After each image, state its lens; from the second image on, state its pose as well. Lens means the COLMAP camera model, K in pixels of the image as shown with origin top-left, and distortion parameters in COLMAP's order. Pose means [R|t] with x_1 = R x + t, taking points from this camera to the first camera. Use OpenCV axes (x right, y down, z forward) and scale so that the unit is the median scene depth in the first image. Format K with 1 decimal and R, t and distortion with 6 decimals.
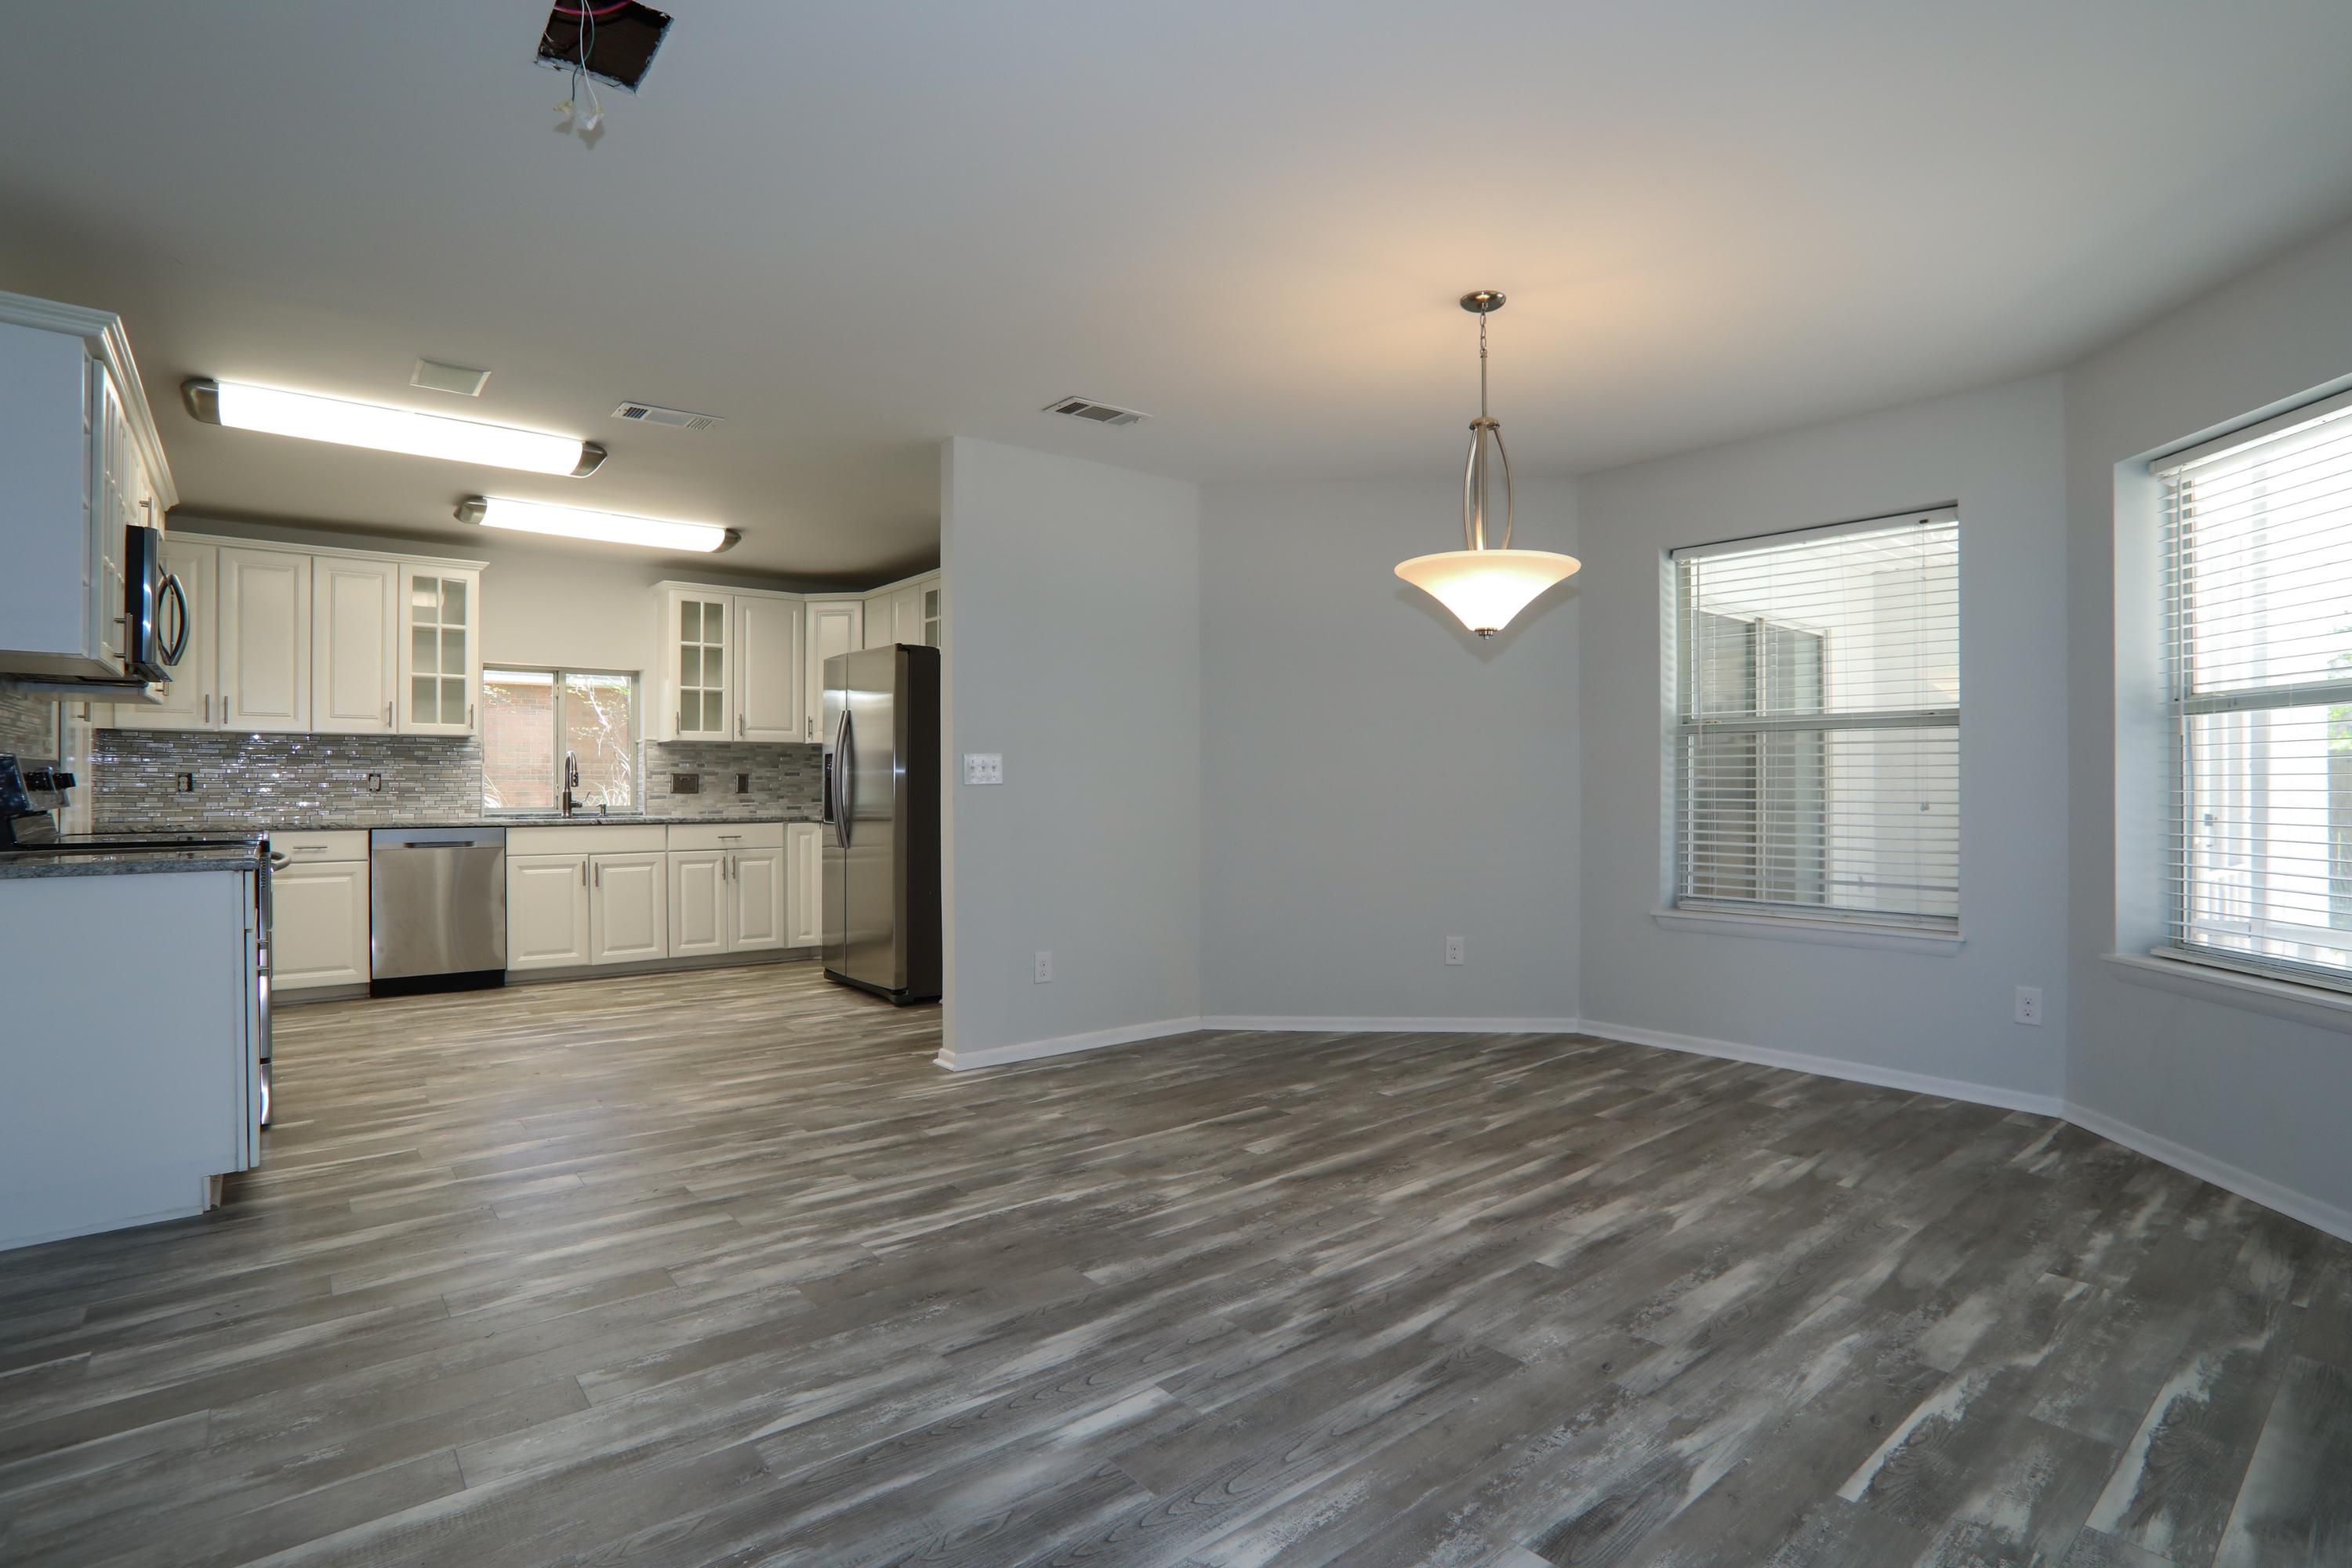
lens RADIAL K [[1147.1, 0, 1170.4], [0, 1147.1, 781.9], [0, 0, 1]] dist [-0.084229, 0.038866]
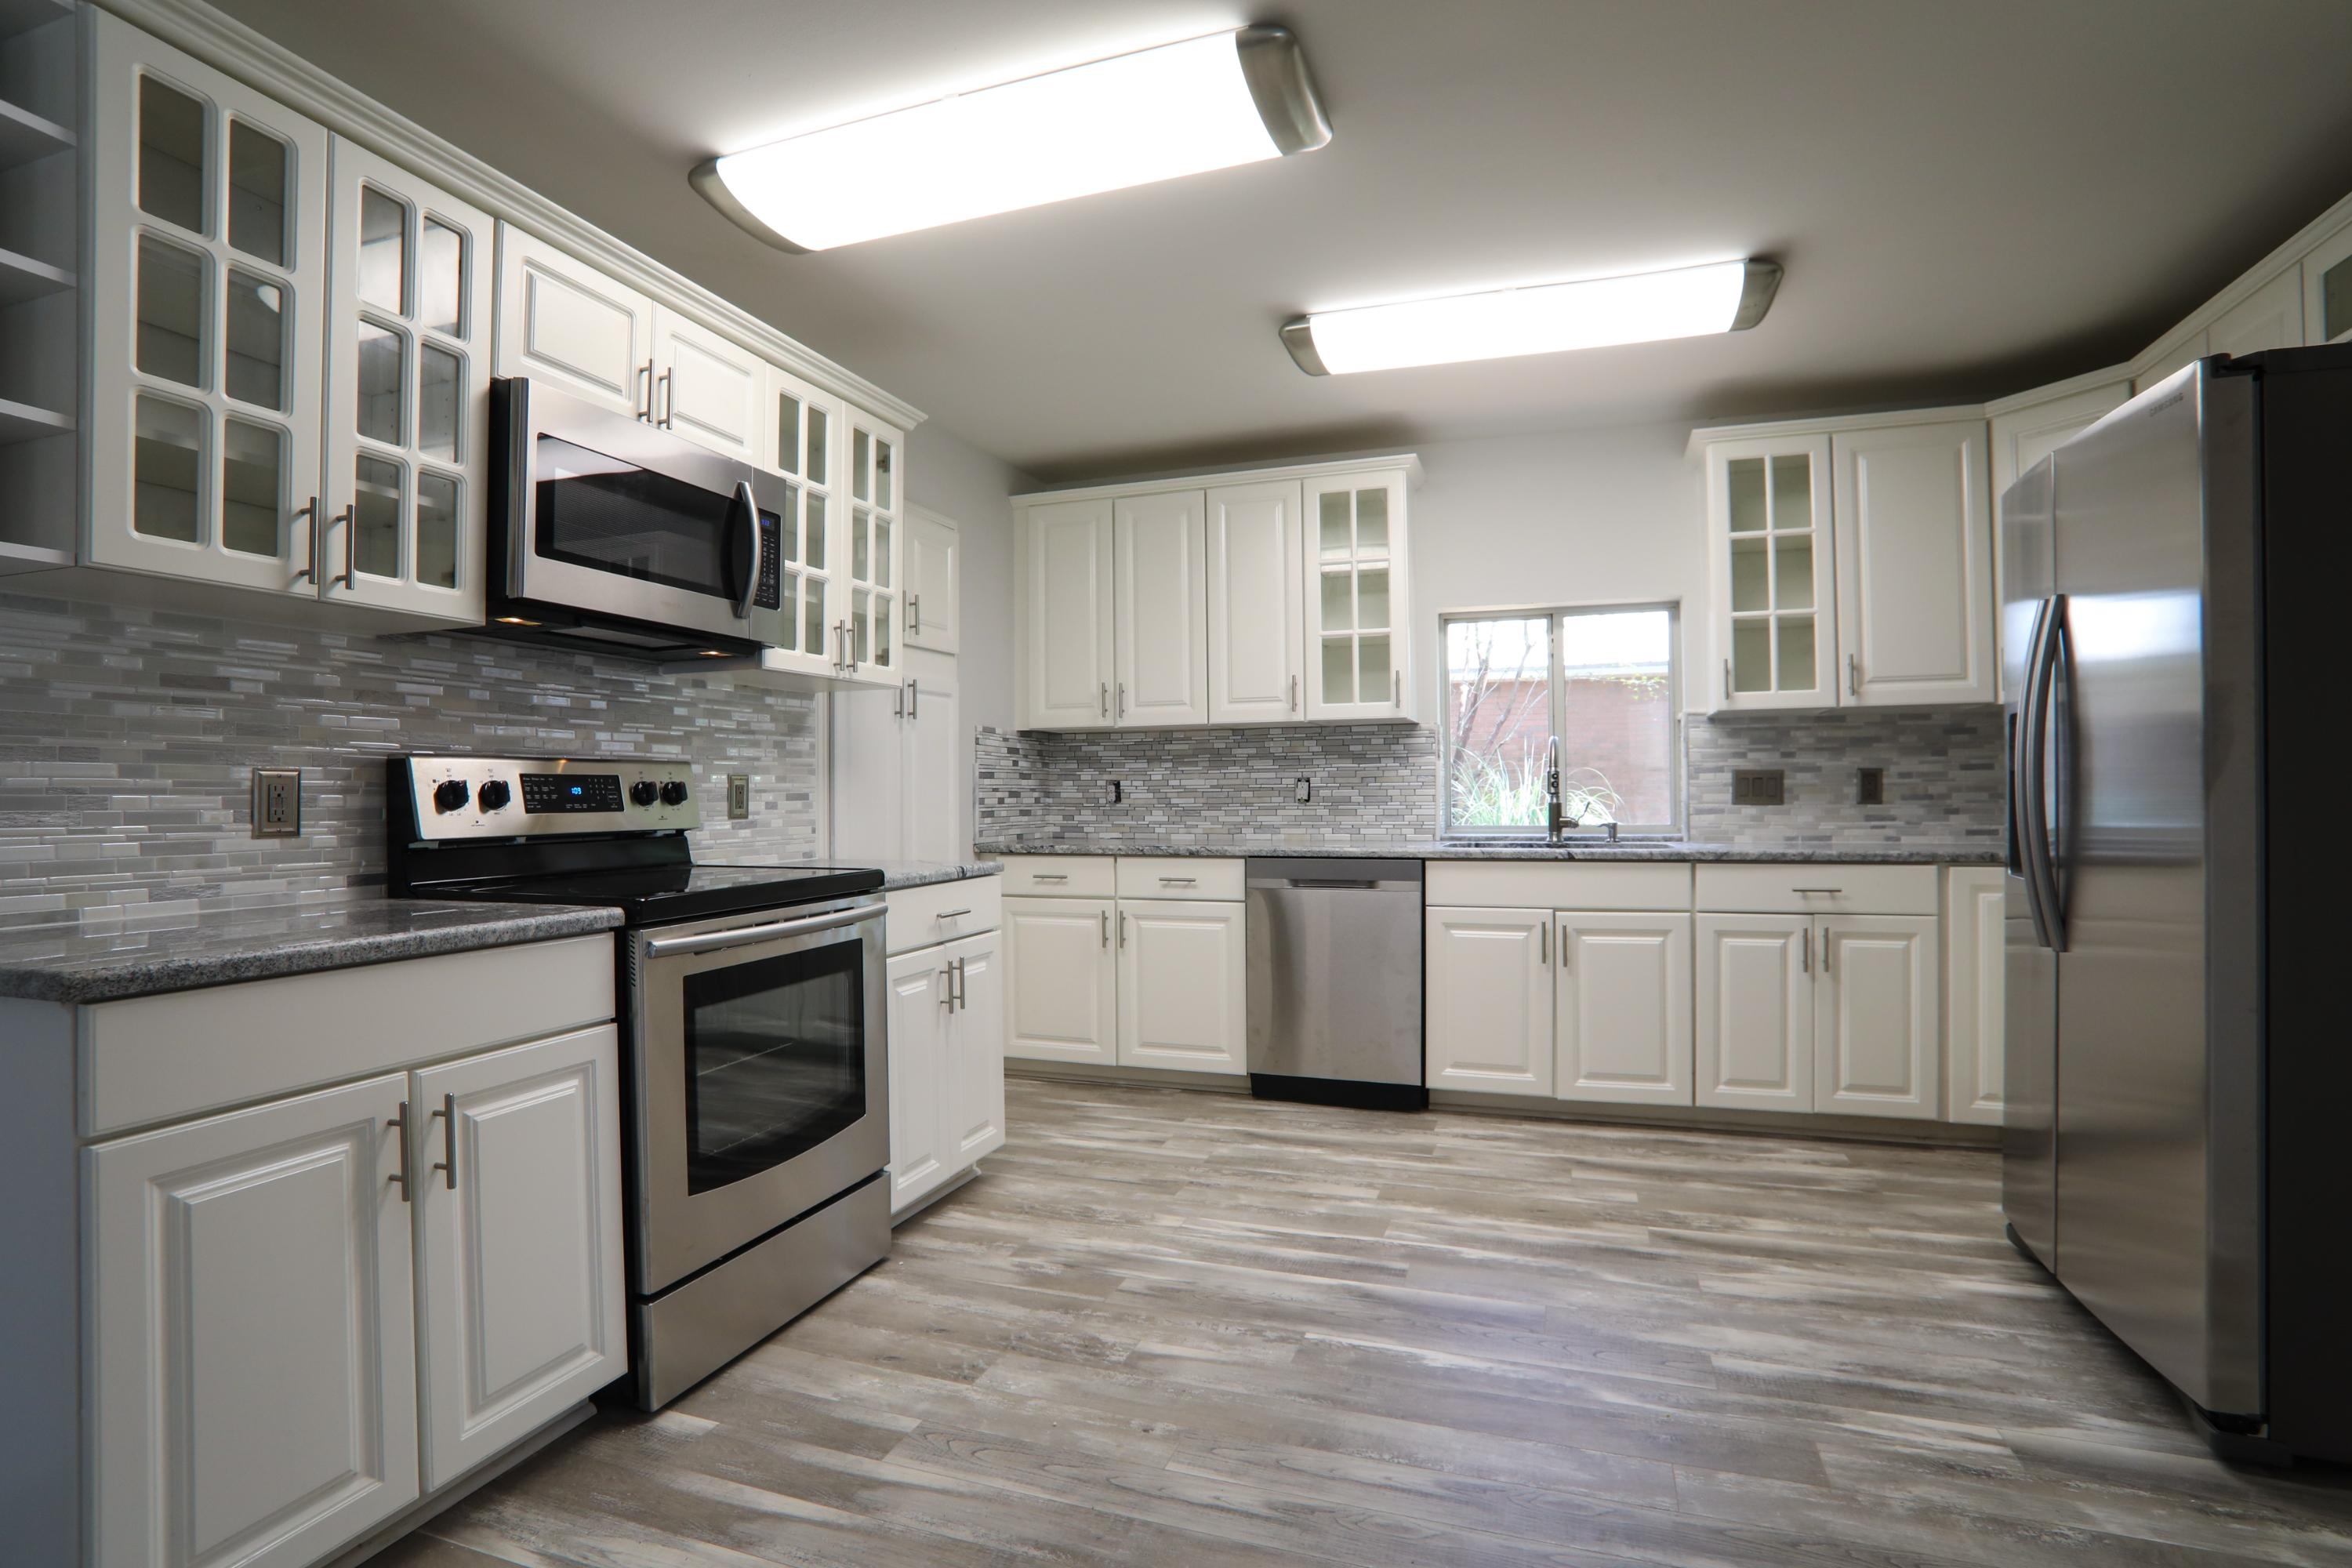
lens RADIAL K [[1147.1, 0, 1170.4], [0, 1147.1, 781.9], [0, 0, 1]] dist [-0.084229, 0.038866]
pose [[0.522629, -0.011419, -0.852484, -0.108524], [0.010650, 0.999920, -0.006865, -0.000554], [0.852494, -0.005492, 0.522709, 0.485750]]
